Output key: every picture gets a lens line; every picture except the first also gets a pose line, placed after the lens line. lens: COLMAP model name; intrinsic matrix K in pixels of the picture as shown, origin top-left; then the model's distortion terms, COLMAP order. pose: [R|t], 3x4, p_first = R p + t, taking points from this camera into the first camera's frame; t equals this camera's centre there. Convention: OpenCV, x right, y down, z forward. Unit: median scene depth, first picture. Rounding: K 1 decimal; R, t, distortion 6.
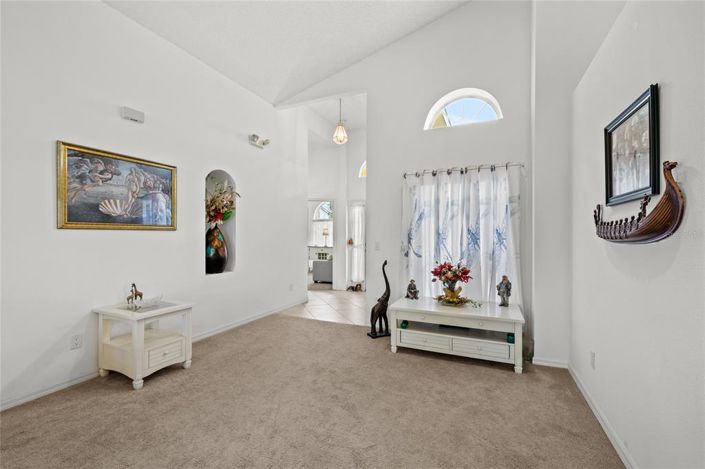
lens RADIAL K [[306.6, 0, 352.5], [0, 306.6, 234.5], [0, 0, 1]] dist [-0.000184, -0.000078]
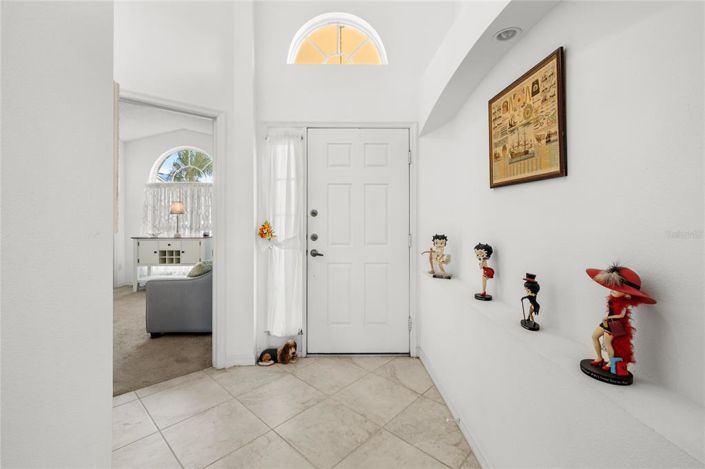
lens RADIAL K [[313.3, 0, 350.2], [0, 313.3, 208.7], [0, 0, 1]] dist [-0.000589, -0.000095]
pose [[0.899548, 0.000918, 0.436820, -0.086477], [0.002153, 0.999976, -0.006535, -0.001023], [-0.436816, 0.006819, 0.899525, 0.640250]]
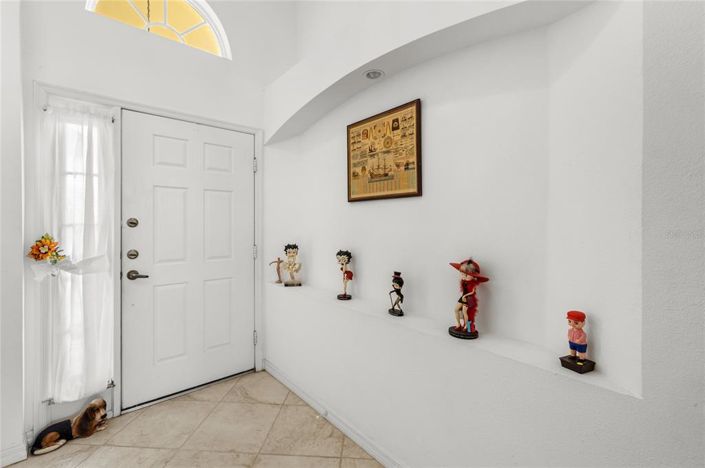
lens RADIAL K [[304.9, 0, 352.8], [0, 304.9, 221.9], [0, 0, 1]] dist [0.000057, -0.000402]
pose [[0.411116, 0.002138, 0.911580, -0.138114], [-0.007004, 0.999975, 0.000814, -0.000635], [-0.911556, -0.006720, 0.411121, 0.707118]]
